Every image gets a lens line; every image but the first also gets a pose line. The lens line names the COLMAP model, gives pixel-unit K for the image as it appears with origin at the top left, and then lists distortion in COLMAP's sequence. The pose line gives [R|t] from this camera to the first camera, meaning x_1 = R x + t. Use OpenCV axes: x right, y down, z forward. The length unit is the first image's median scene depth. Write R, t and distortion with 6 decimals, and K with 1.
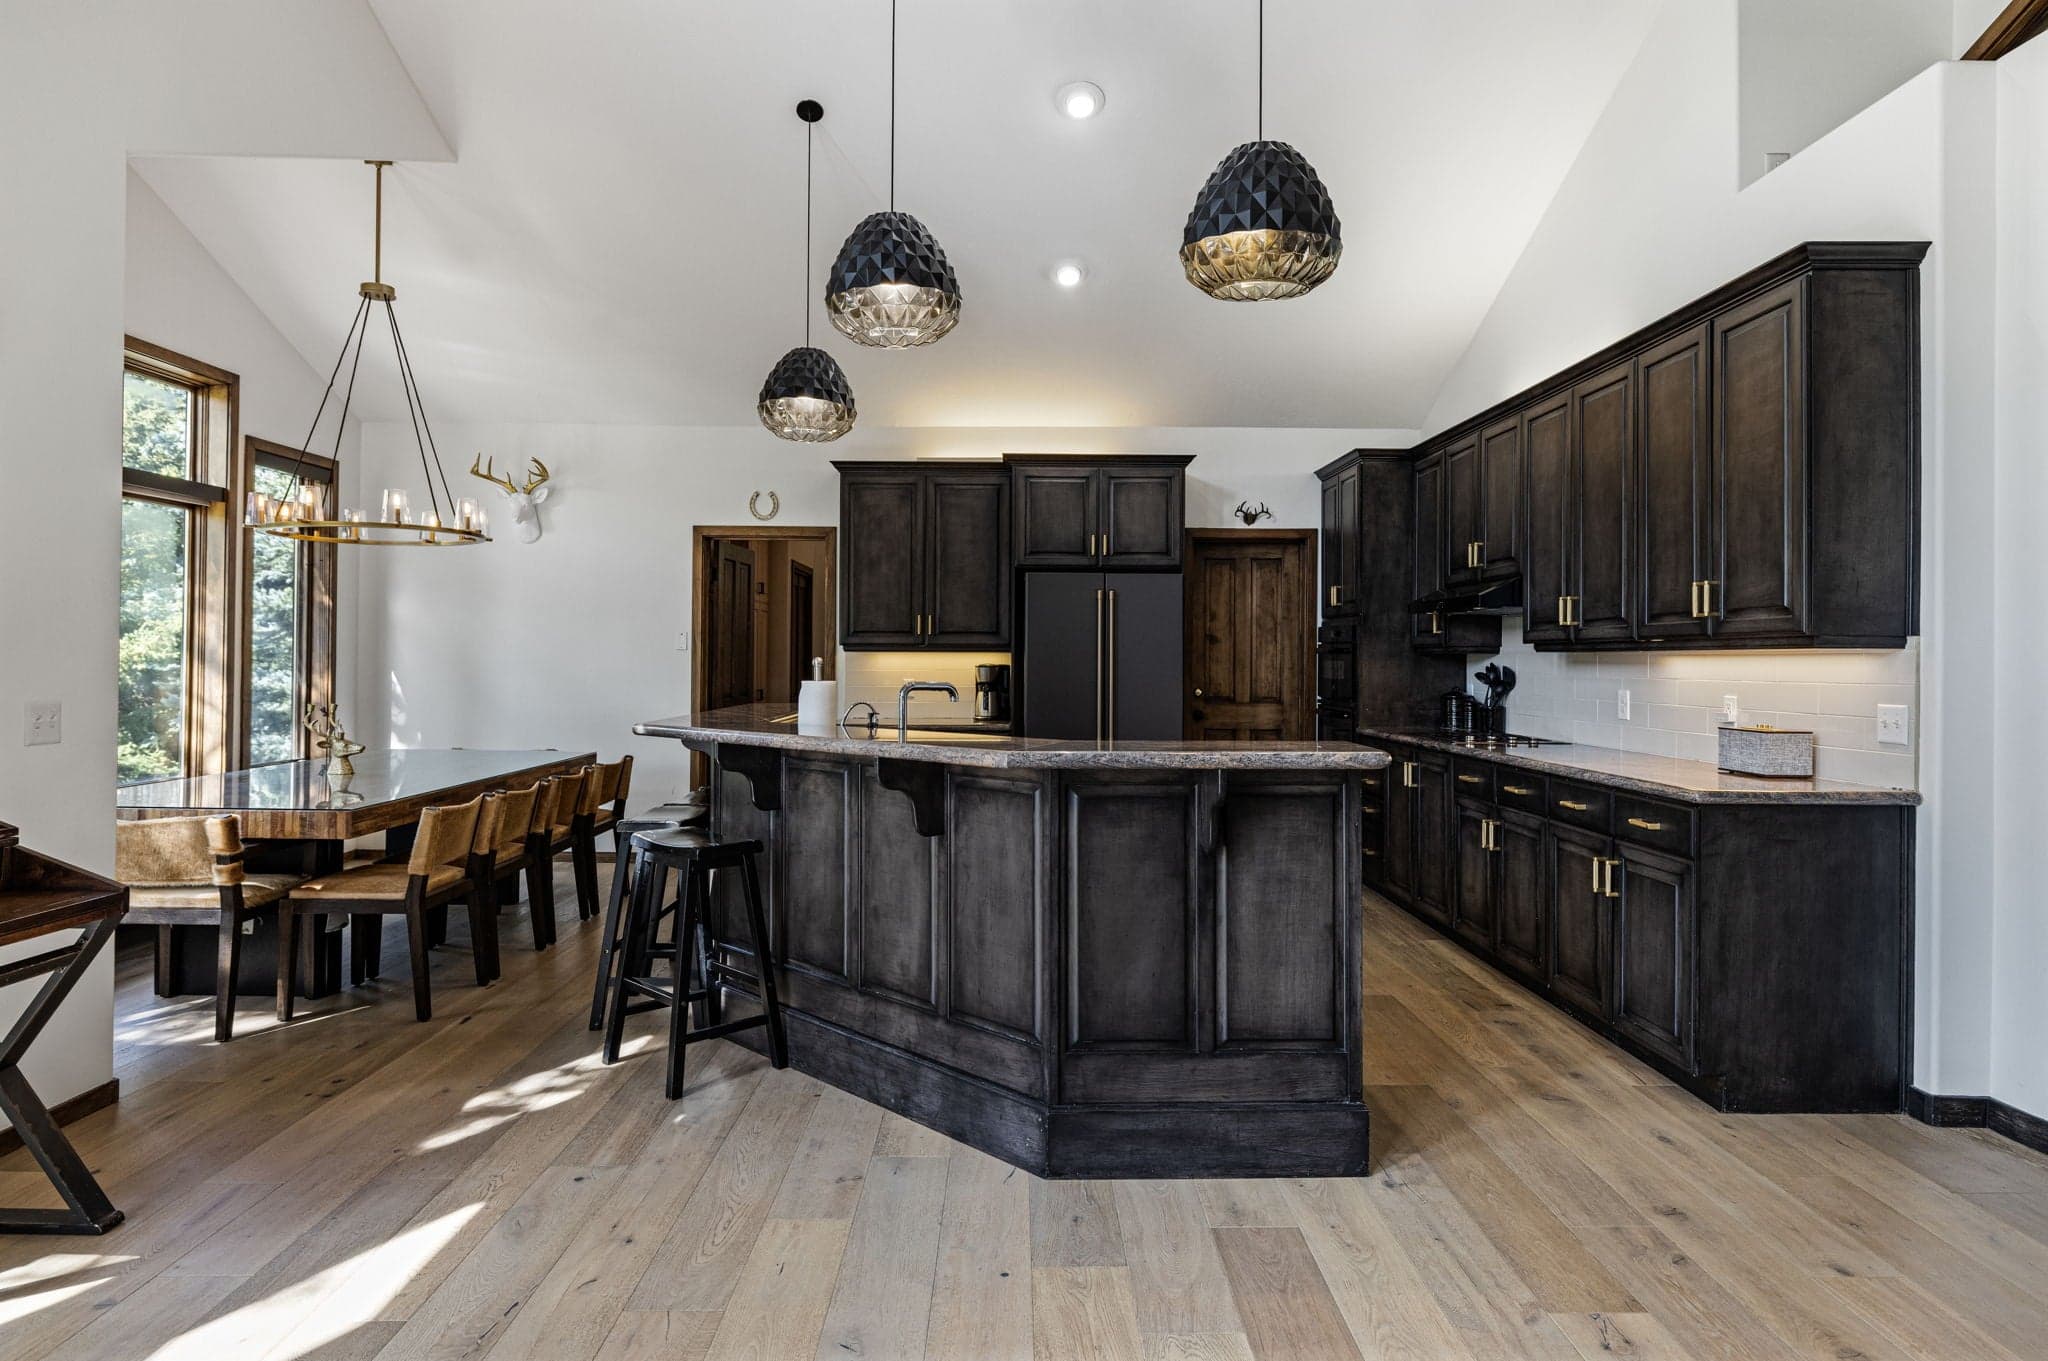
lens RADIAL K [[1146.5, 0, 1024.0], [0, 1146.5, 680.5], [0, 0, 1]] dist [-0.005130, 0.000264]
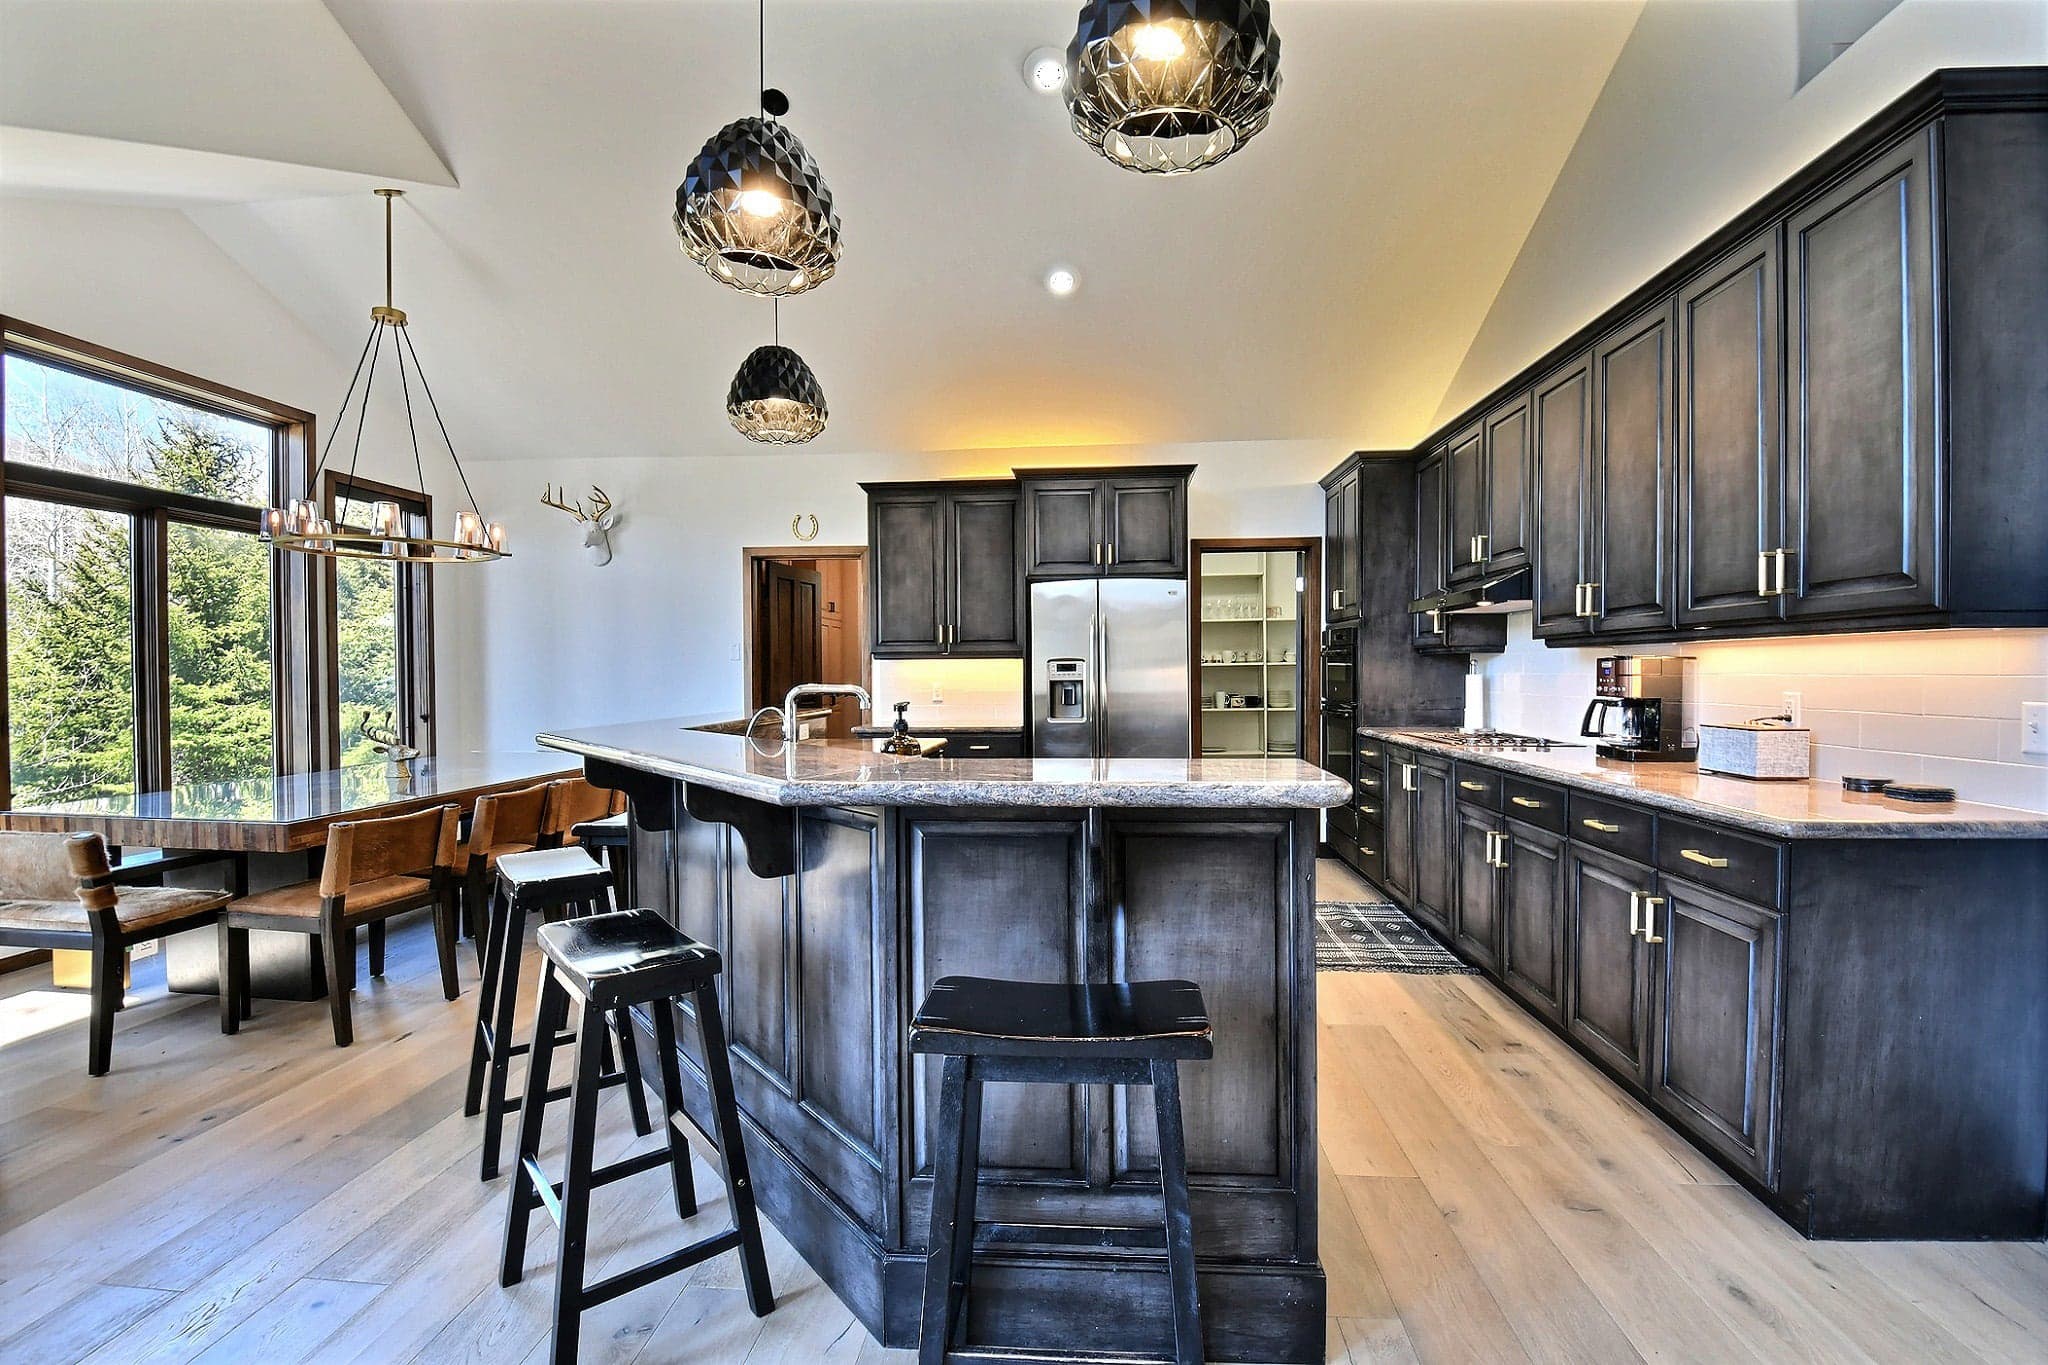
lens RADIAL K [[935.4, 0, 1023.1], [0, 935.4, 710.6], [0, 0, 1]] dist [0.002160, -0.017296]
pose [[0.997035, -0.006740, -0.076653, 0.107311], [0.008641, 0.999662, 0.024505, 0.004366], [0.076462, -0.025095, 0.996757, 0.278452]]
